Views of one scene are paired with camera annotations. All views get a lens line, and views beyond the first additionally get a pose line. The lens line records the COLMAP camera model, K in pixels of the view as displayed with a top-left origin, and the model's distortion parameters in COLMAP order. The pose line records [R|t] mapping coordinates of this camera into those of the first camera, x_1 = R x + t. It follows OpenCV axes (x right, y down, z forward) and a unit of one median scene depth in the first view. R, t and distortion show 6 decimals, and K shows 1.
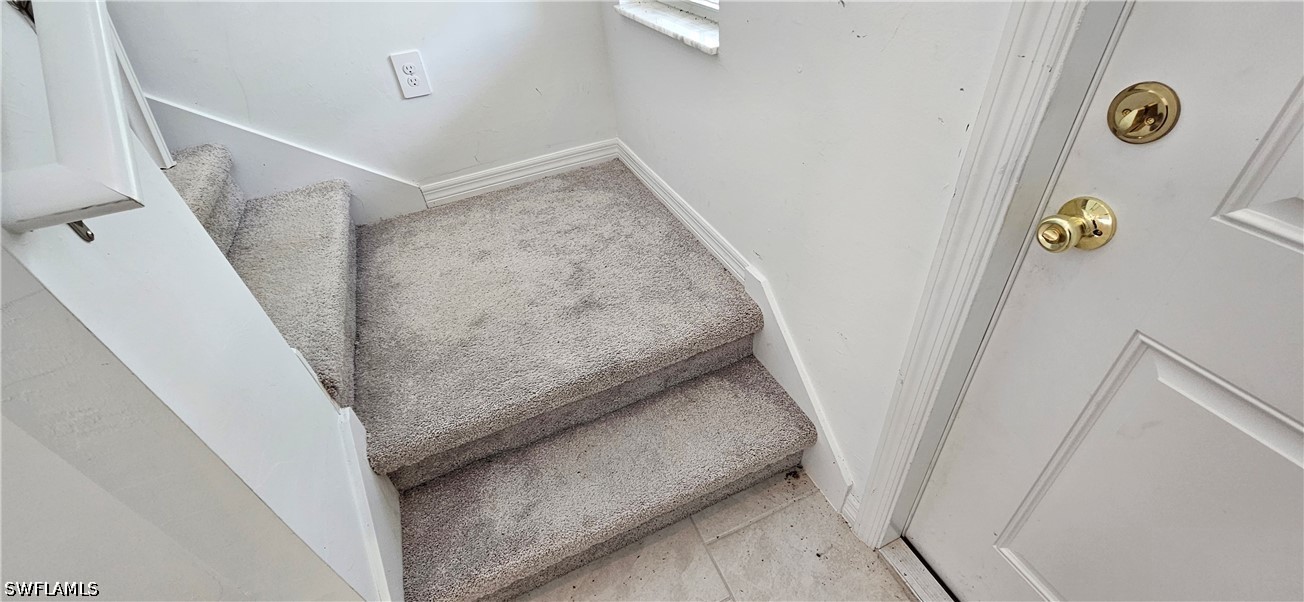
lens RADIAL K [[539.7, 0, 652.0], [0, 539.7, 301.0], [0, 0, 1]] dist [-0.000547, -0.000081]
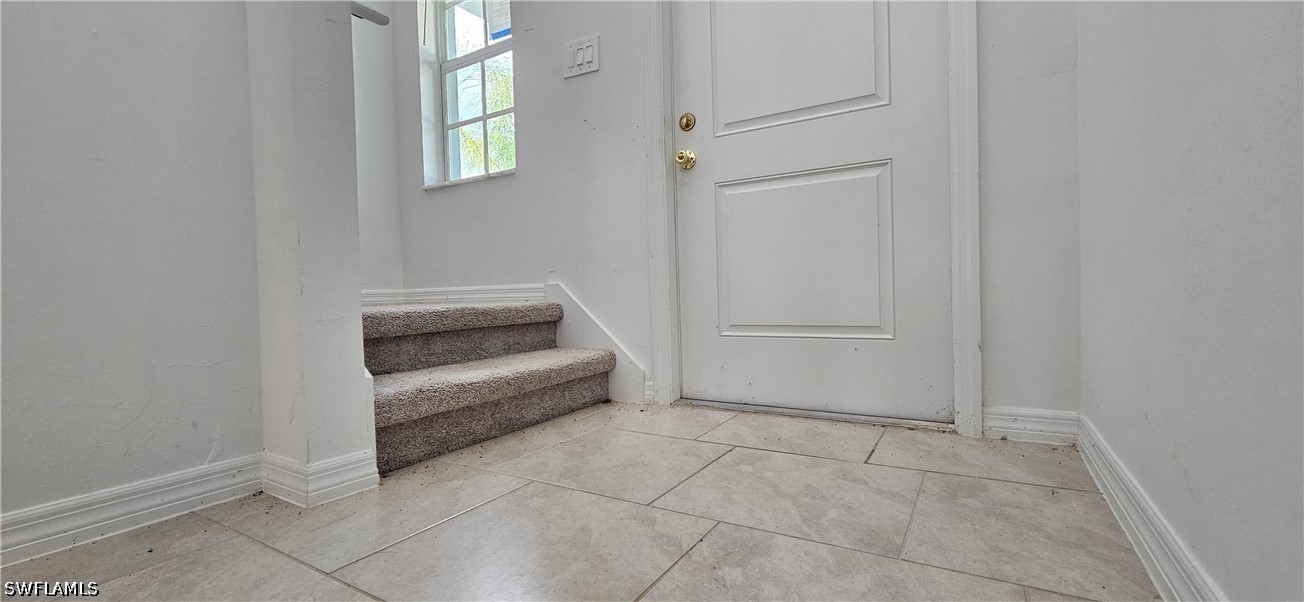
lens RADIAL K [[539.7, 0, 652.0], [0, 539.7, 301.0], [0, 0, 1]] dist [-0.000547, -0.000081]
pose [[0.835602, 0.044087, 0.547564, -0.952715], [0.321568, 0.768891, -0.552631, 2.029183], [-0.445381, 0.637858, 0.628310, -0.280205]]
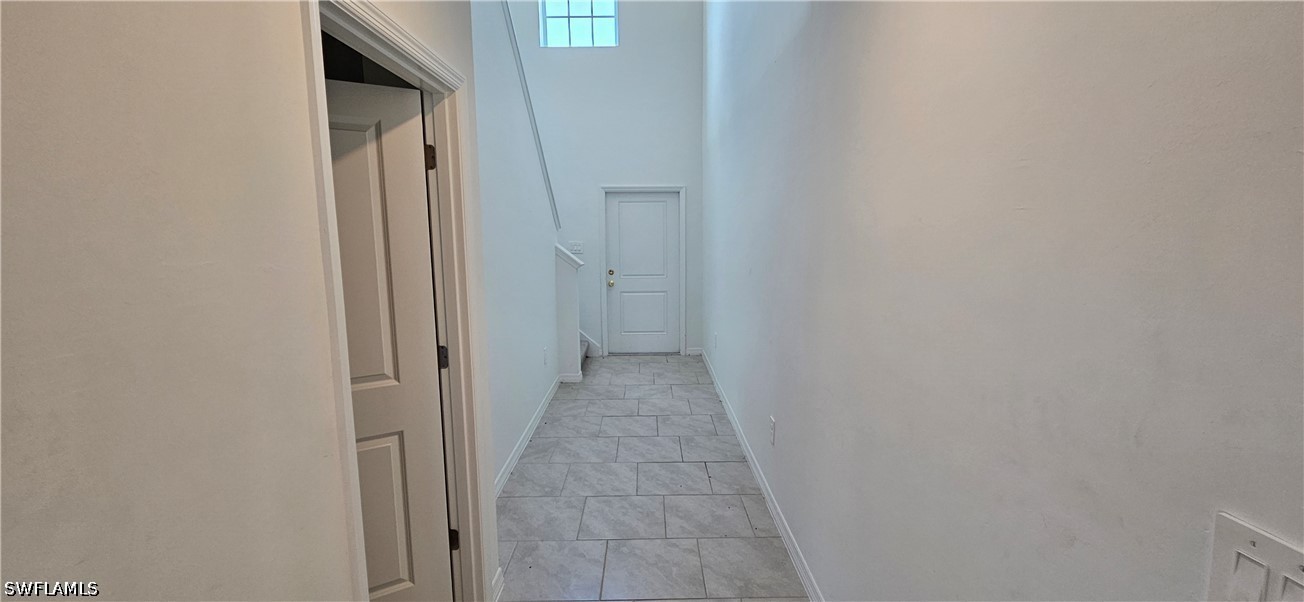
lens RADIAL K [[539.7, 0, 652.0], [0, 539.7, 301.0], [0, 0, 1]] dist [-0.000547, -0.000081]
pose [[0.413095, -0.045031, 0.909574, -7.946207], [0.562215, 0.798335, -0.215813, 2.683179], [-0.716426, 0.600528, 0.355106, -2.868669]]
